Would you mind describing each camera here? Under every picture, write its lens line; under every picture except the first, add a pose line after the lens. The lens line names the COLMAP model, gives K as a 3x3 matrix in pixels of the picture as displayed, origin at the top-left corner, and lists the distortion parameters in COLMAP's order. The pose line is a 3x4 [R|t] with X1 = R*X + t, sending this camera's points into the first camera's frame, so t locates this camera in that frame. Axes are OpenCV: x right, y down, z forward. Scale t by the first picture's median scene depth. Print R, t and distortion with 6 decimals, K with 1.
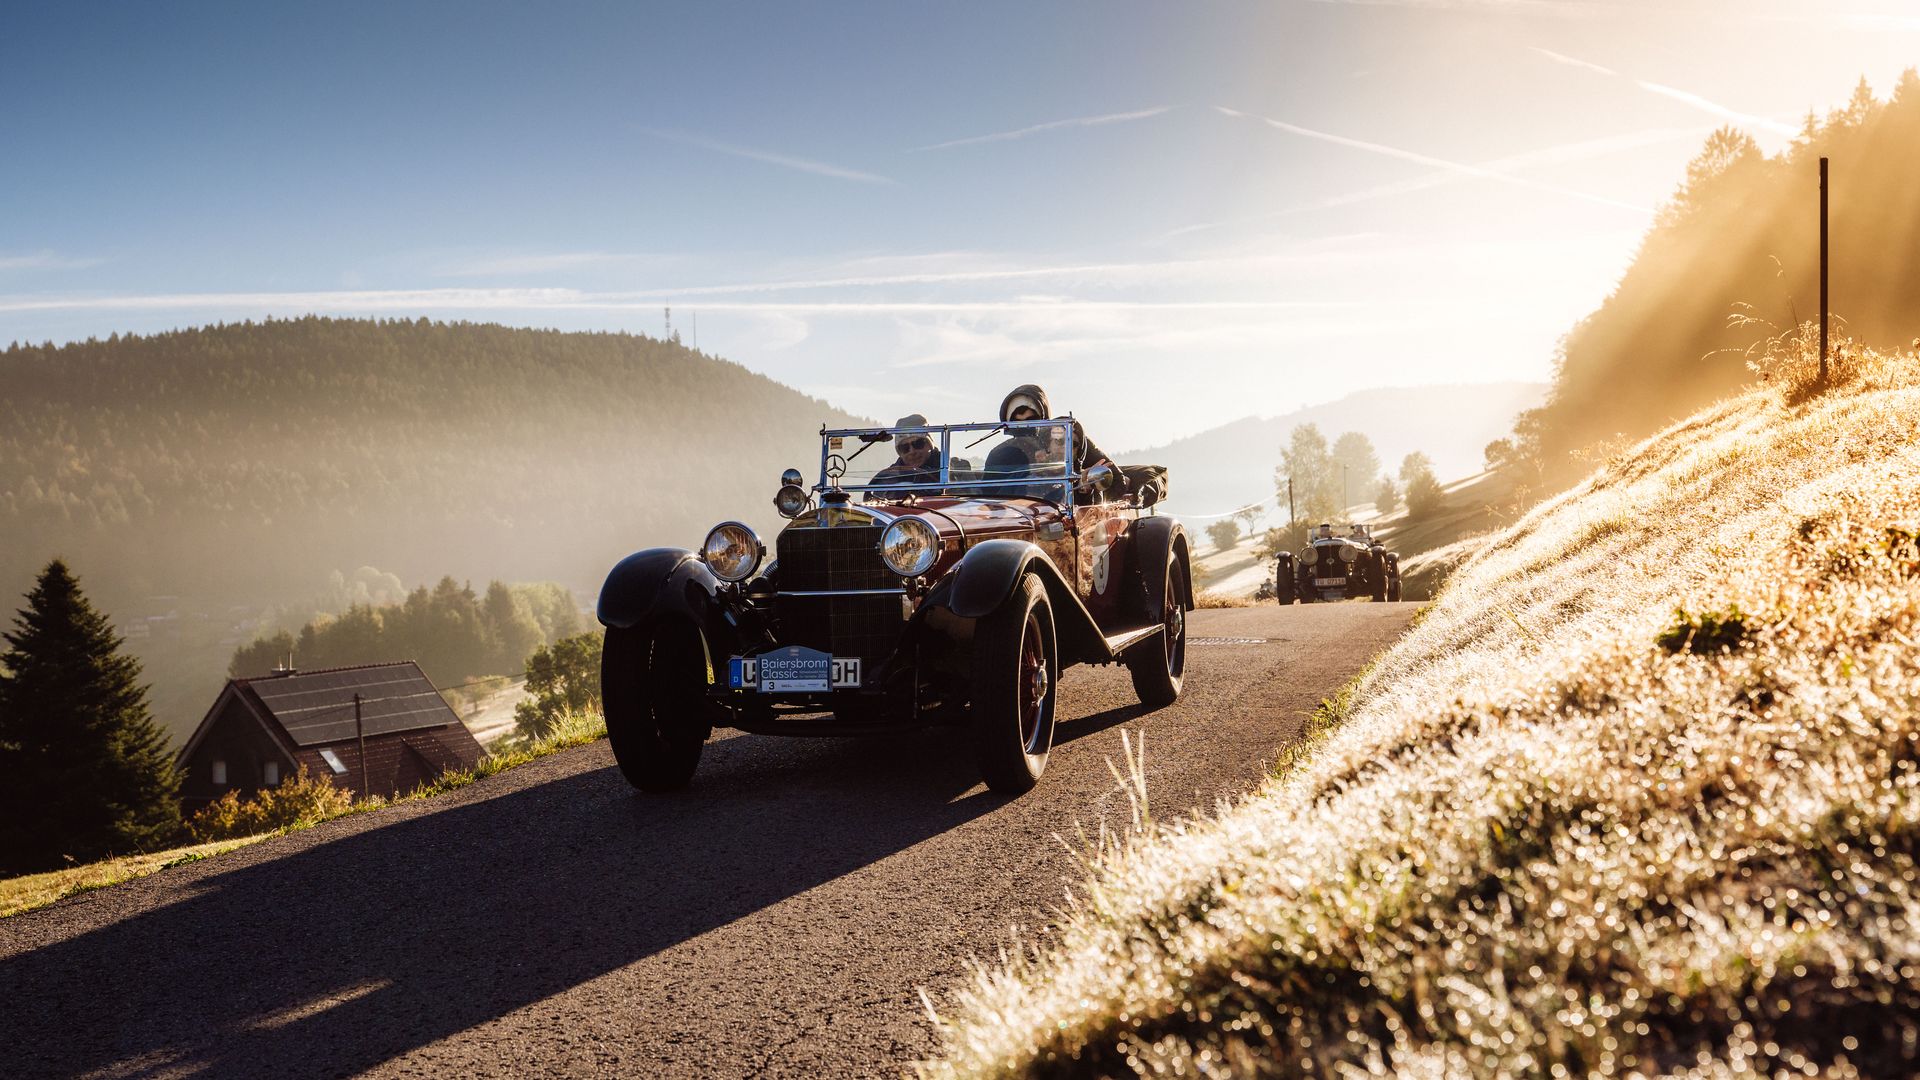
lens RADIAL K [[2267.8, 0, 960.0], [0, 2267.8, 540.0], [0, 0, 1]] dist [-0.016422, -0.041100]
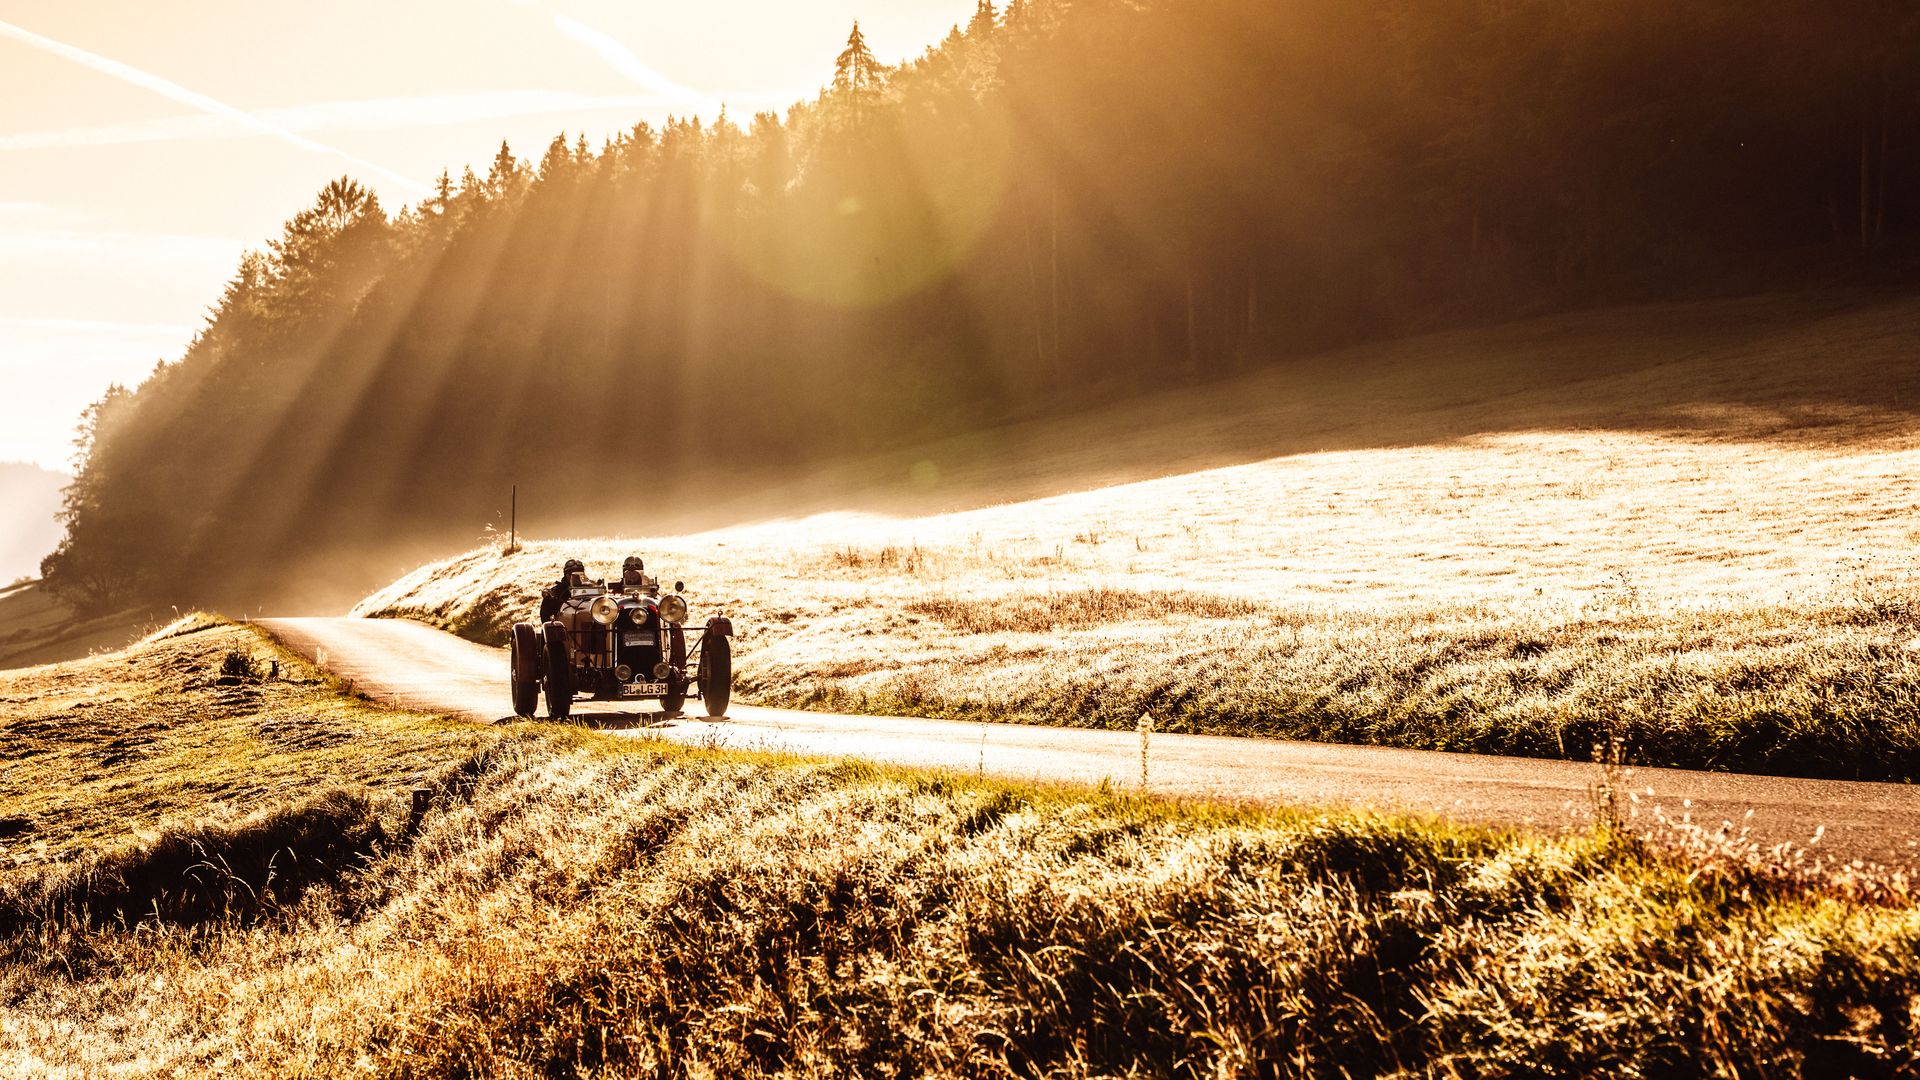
lens RADIAL K [[3921.9, 0, 960.0], [0, 3921.9, 540.0], [0, 0, 1]] dist [0.018754, 0.022311]
pose [[0.875617, 0.043559, 0.481038, -0.146903], [-0.021130, 0.998426, -0.051948, 0.016164], [-0.482544, 0.035322, 0.875159, -0.352887]]
